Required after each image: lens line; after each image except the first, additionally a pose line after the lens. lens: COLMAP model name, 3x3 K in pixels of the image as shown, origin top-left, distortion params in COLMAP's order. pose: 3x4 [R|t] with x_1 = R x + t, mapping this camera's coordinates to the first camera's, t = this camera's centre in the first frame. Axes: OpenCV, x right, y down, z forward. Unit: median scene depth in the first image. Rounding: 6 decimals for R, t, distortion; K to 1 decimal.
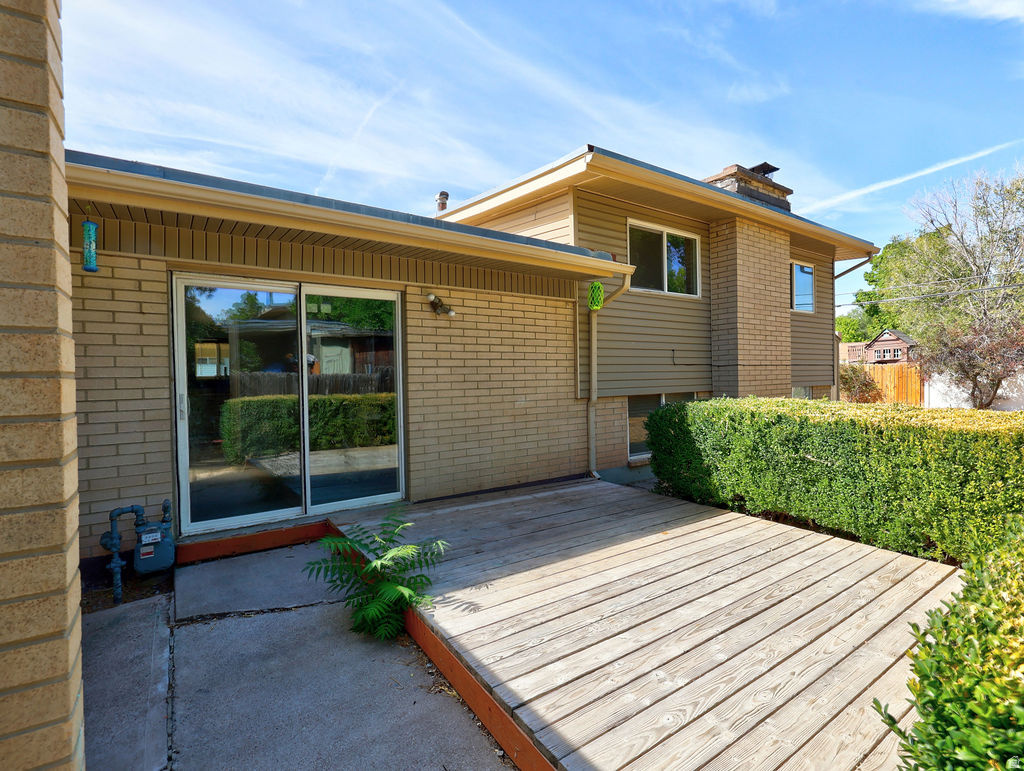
lens RADIAL K [[452.8, 0, 511.1], [0, 452.8, 386.4], [0, 0, 1]] dist [0.003710, -0.000042]
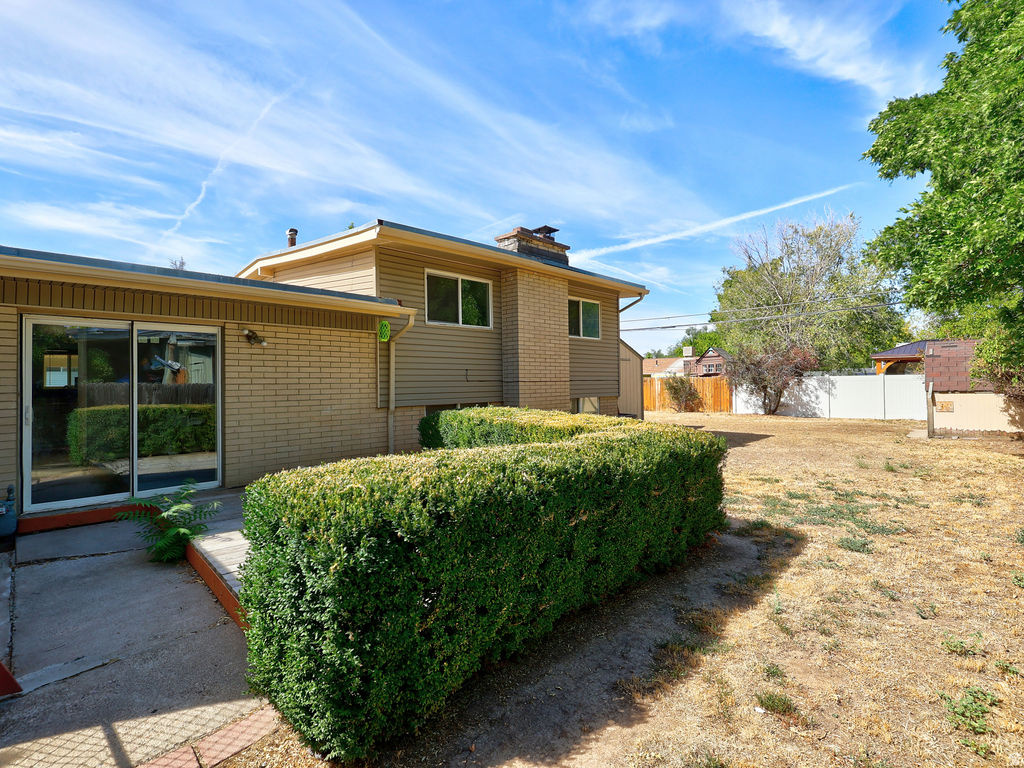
lens RADIAL K [[484.5, 0, 512.9], [0, 484.5, 377.3], [0, 0, 1]] dist [0.002372, -0.000051]
pose [[0.988597, 0.005521, 0.150481, 0.282265], [-0.000512, 0.999445, -0.033308, -0.012857], [-0.150582, 0.032852, 0.988052, -0.378028]]
